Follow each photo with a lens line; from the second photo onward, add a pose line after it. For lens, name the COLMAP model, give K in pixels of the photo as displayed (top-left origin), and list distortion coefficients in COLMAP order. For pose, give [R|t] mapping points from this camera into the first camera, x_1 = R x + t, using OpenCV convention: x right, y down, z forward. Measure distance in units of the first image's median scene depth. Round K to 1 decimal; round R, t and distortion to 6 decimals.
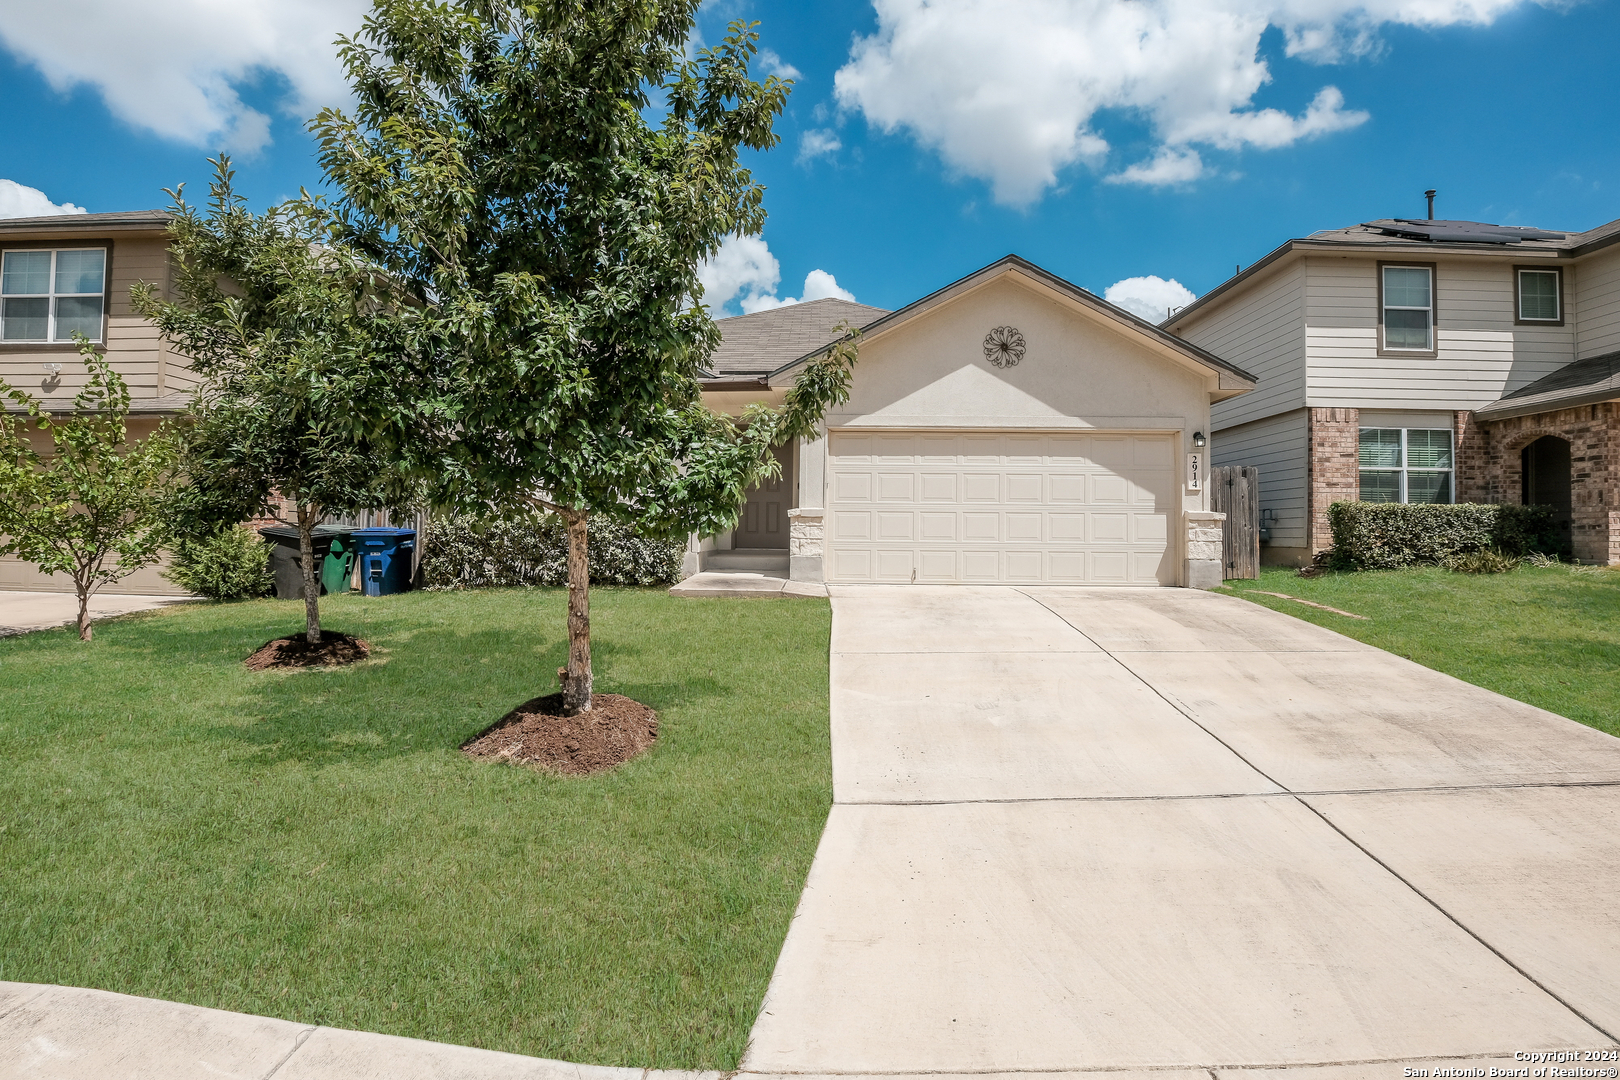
lens RADIAL K [[770.5, 0, 809.0], [0, 770.5, 515.7], [0, 0, 1]] dist [-0.035714, -0.000379]
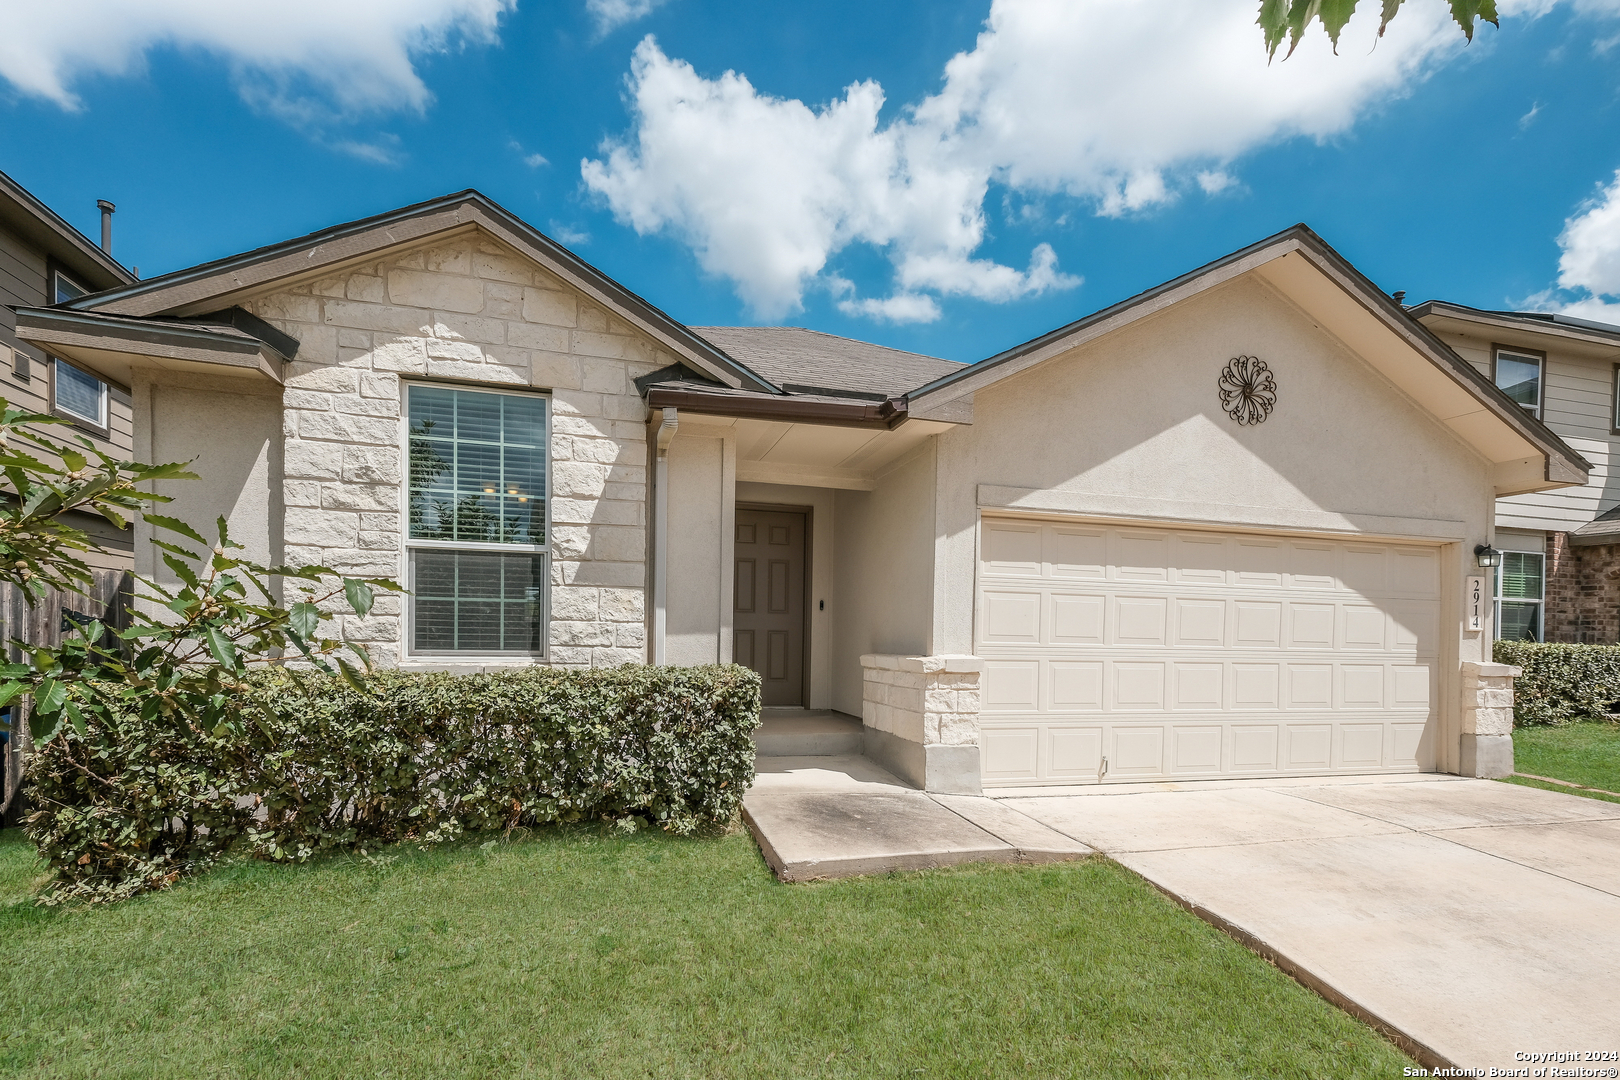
lens RADIAL K [[761.8, 0, 813.4], [0, 761.8, 651.0], [0, 0, 1]] dist [0.014637, -0.000238]
pose [[0.955889, 0.003842, 0.293703, -0.248932], [-0.015805, 0.999139, 0.038370, -0.032154], [-0.293303, -0.041319, 0.955126, 0.513557]]
